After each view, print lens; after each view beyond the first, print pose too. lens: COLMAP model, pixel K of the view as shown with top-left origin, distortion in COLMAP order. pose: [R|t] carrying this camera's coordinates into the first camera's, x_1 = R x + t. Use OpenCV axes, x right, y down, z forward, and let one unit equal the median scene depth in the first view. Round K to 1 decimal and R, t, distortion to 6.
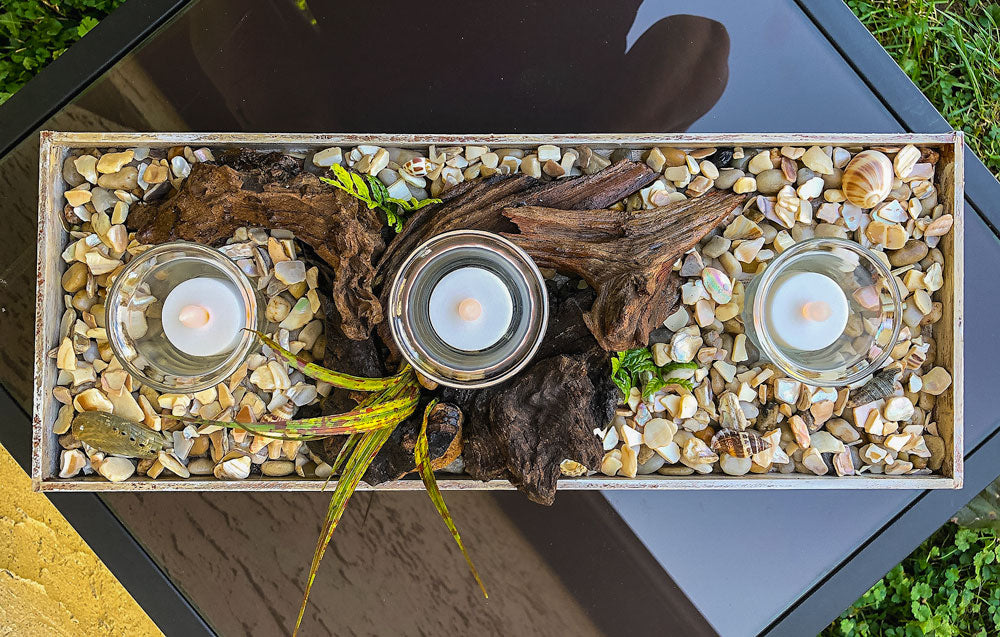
lens RADIAL K [[885.9, 0, 500.0], [0, 885.9, 318.5], [0, 0, 1]] dist [0.082299, -0.000725]
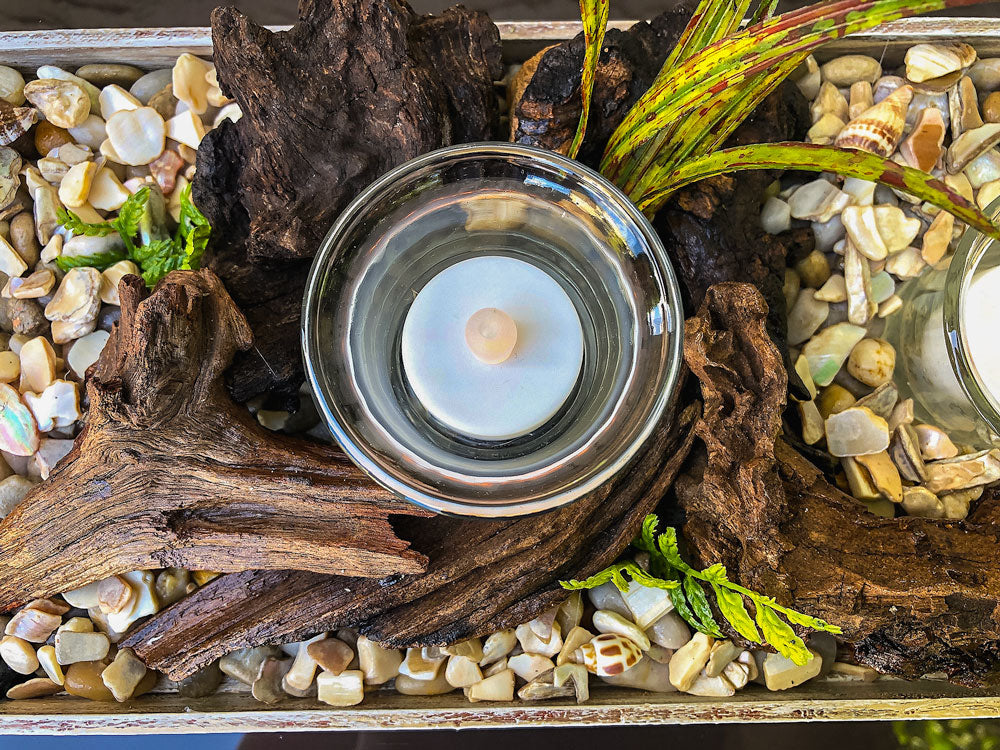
lens RADIAL K [[801.7, 0, 500.0], [0, 801.7, 375.0], [0, 0, 1]] dist [-0.025562, 0.015693]
pose [[-0.999867, 0.016108, -0.002634, -0.033251], [-0.016303, -0.993369, 0.113809, -0.068021], [-0.000783, 0.113836, 0.993499, 0.552508]]
